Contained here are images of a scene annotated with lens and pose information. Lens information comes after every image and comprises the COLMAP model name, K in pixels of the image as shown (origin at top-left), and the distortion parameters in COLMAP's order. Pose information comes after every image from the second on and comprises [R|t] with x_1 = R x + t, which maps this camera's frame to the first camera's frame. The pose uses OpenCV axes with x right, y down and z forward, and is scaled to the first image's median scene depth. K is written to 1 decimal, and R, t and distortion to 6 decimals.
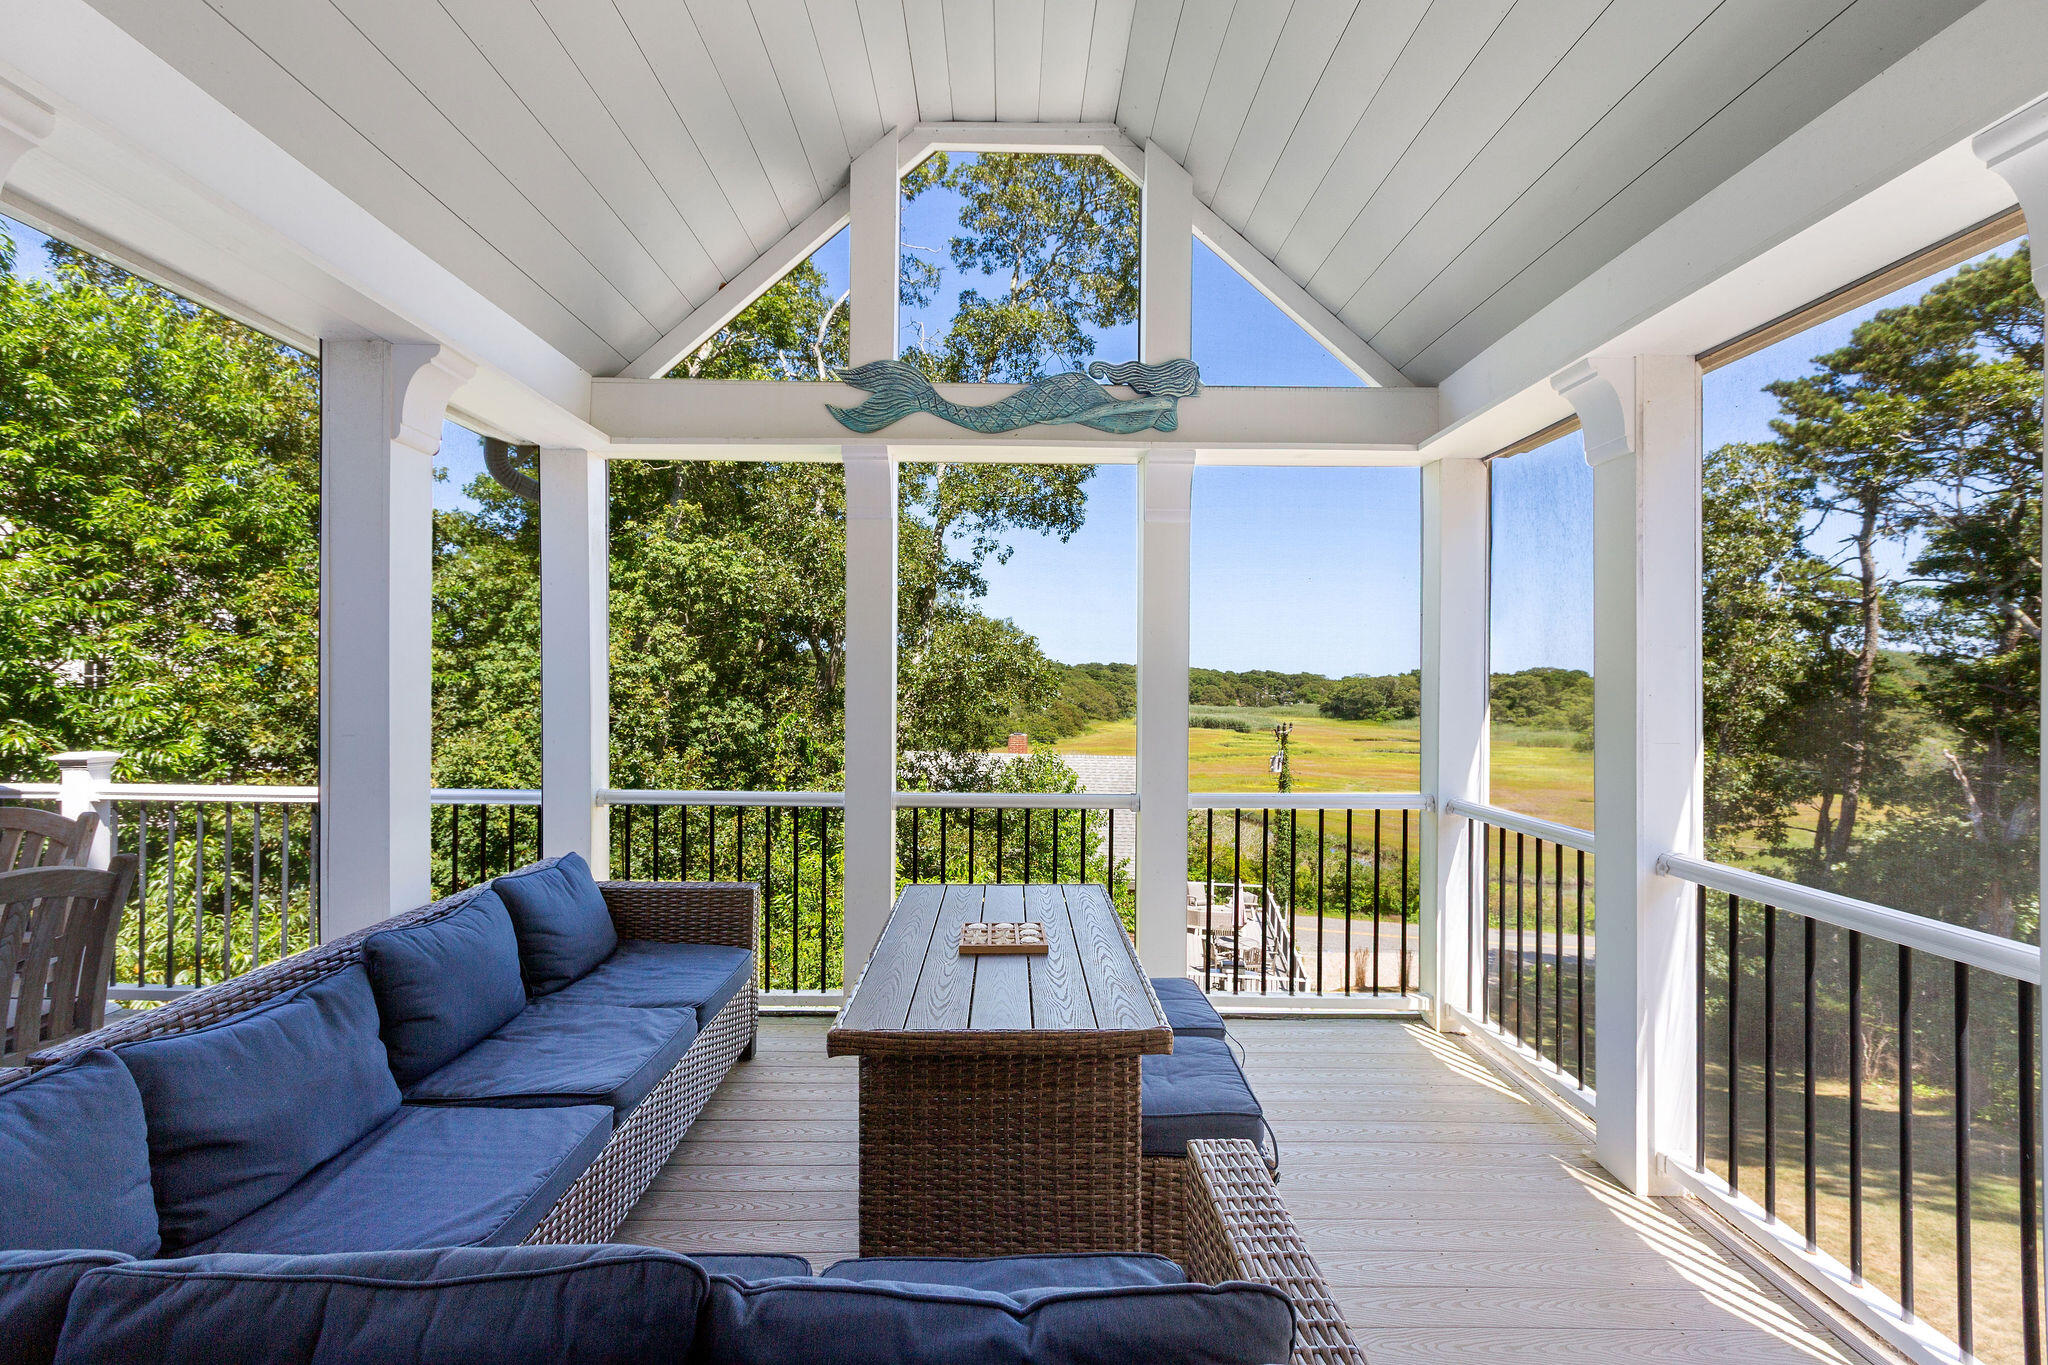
lens RADIAL K [[923.4, 0, 1021.2], [0, 923.4, 674.3], [0, 0, 1]] dist [0.000269, 0.000265]
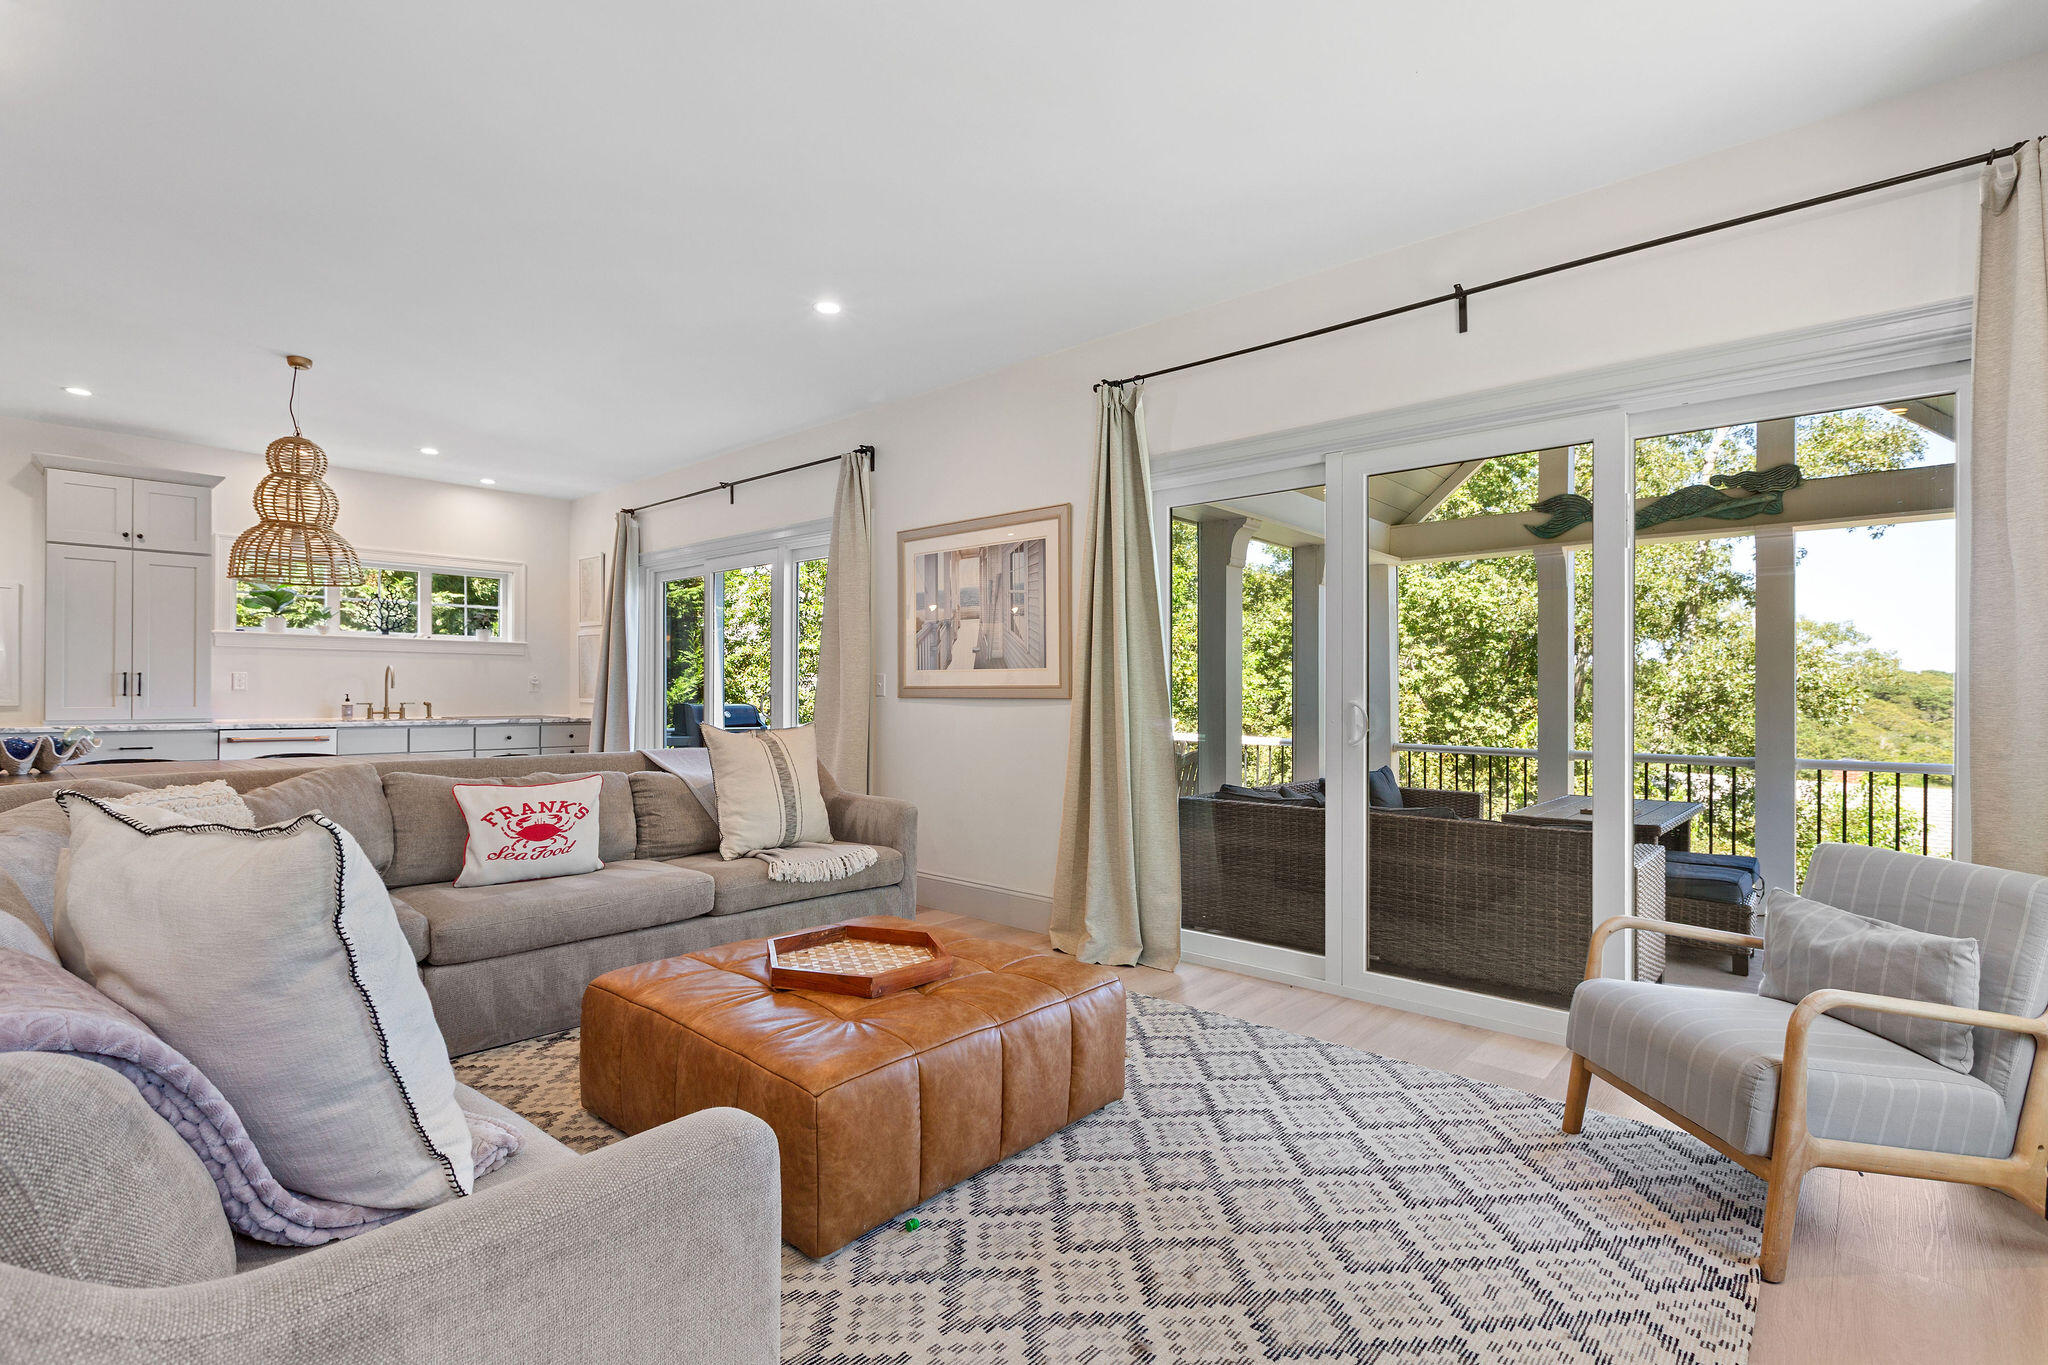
lens RADIAL K [[954.6, 0, 1029.0], [0, 954.6, 689.7], [0, 0, 1]] dist [-0.002628, -0.001243]
pose [[0.730372, -0.004259, -0.683036, 0.095206], [0.002259, 0.999990, -0.003819, 0.006229], [0.683045, 0.001246, 0.730375, -0.271395]]
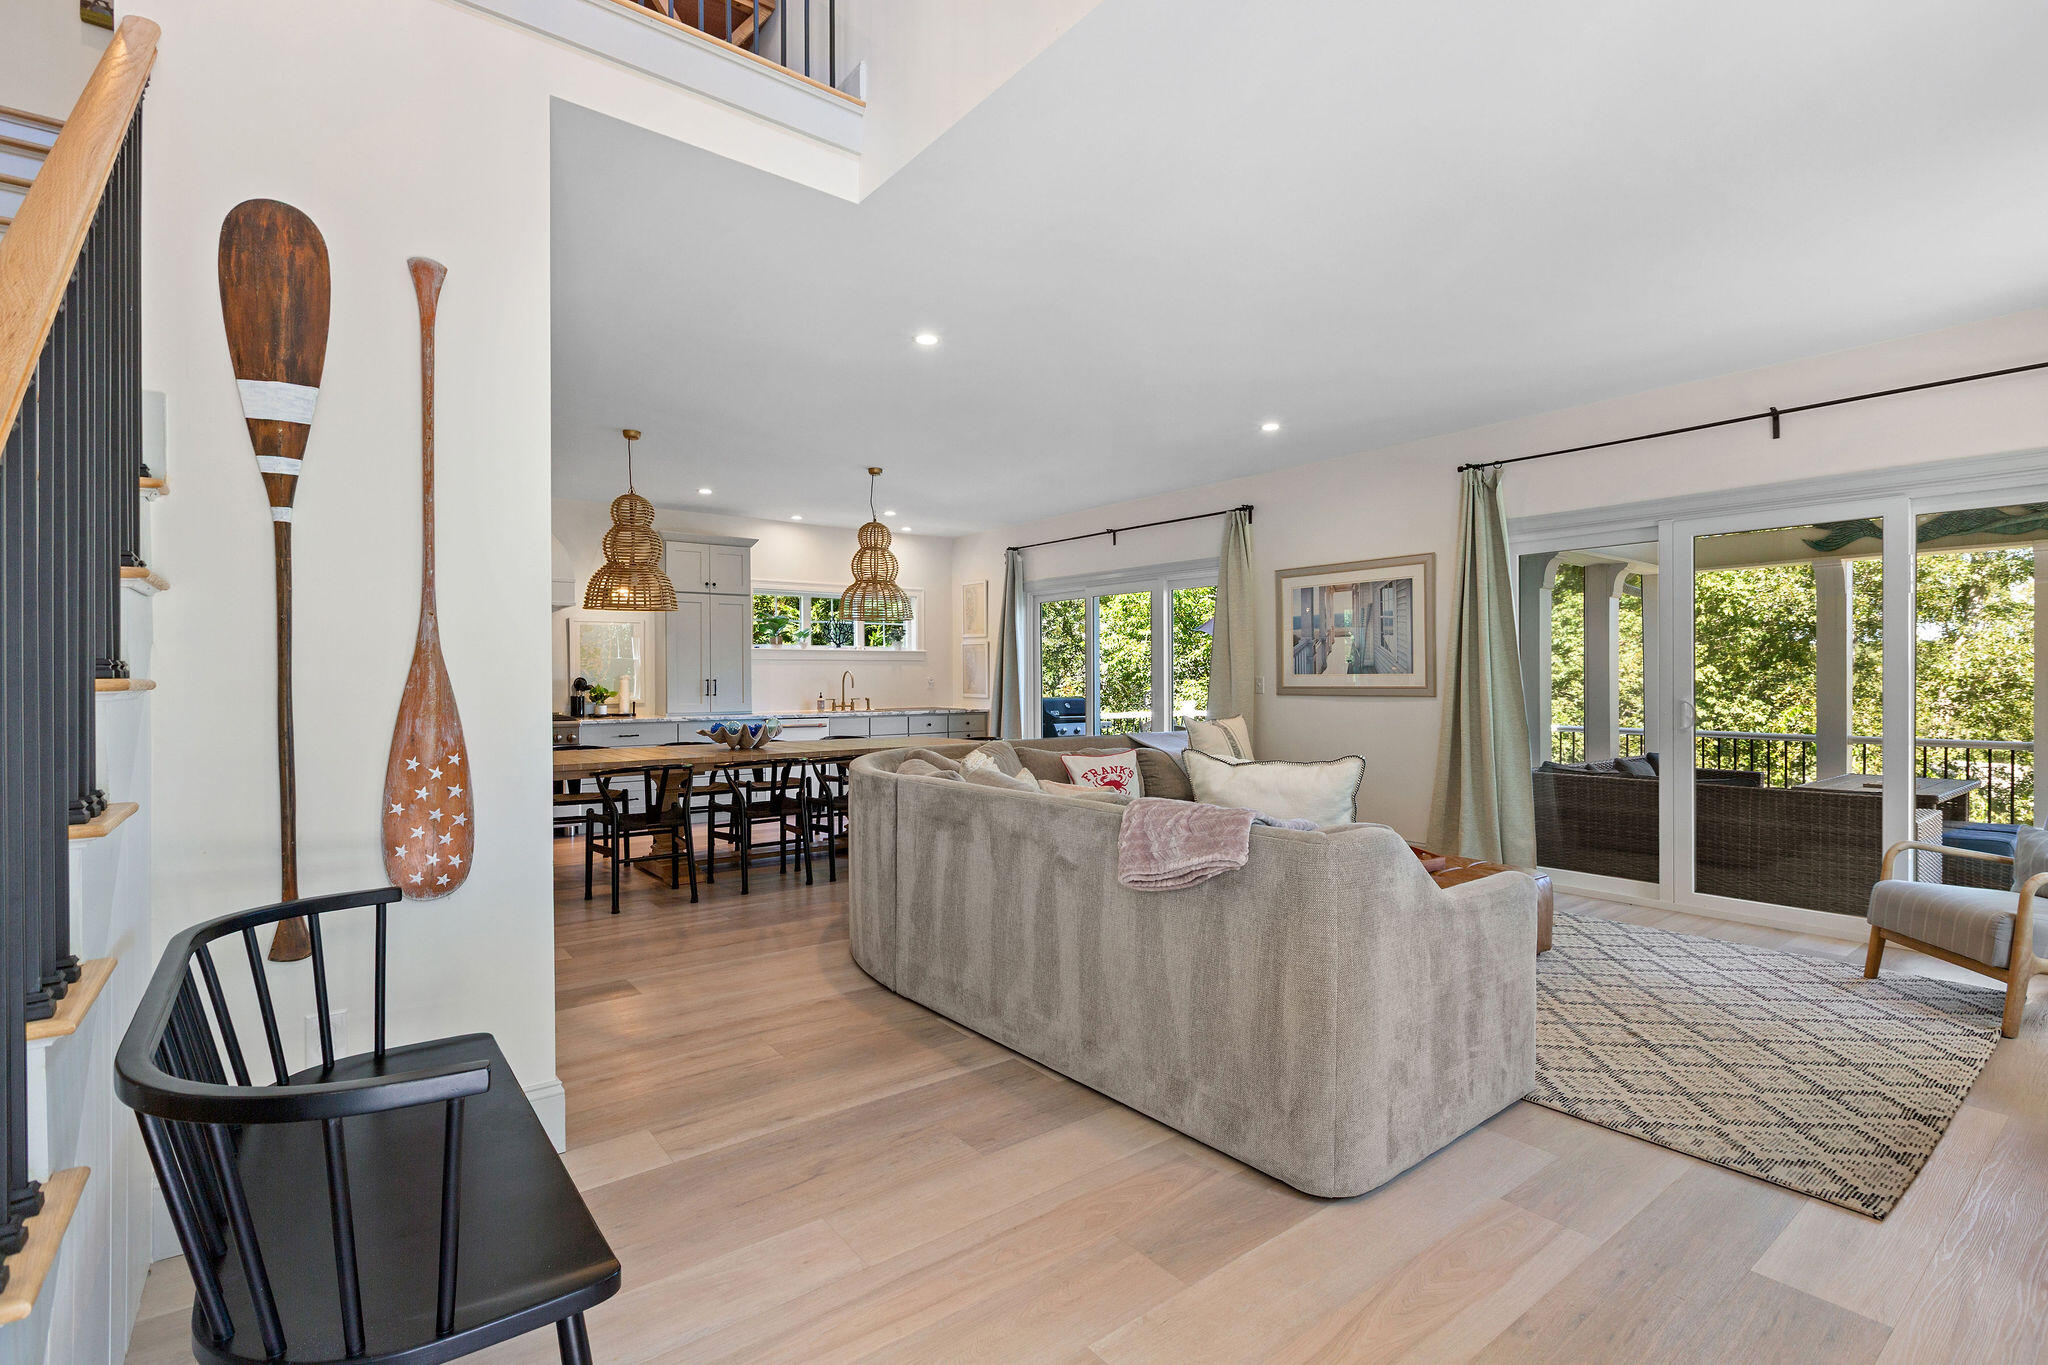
lens RADIAL K [[954.6, 0, 1019.6], [0, 954.6, 685.3], [0, 0, 1]] dist [-0.002628, -0.001243]
pose [[0.592463, -0.002206, -0.805595, 0.127725], [0.010906, 0.999927, 0.005282, -0.002242], [0.805524, -0.011916, 0.592443, -0.456788]]
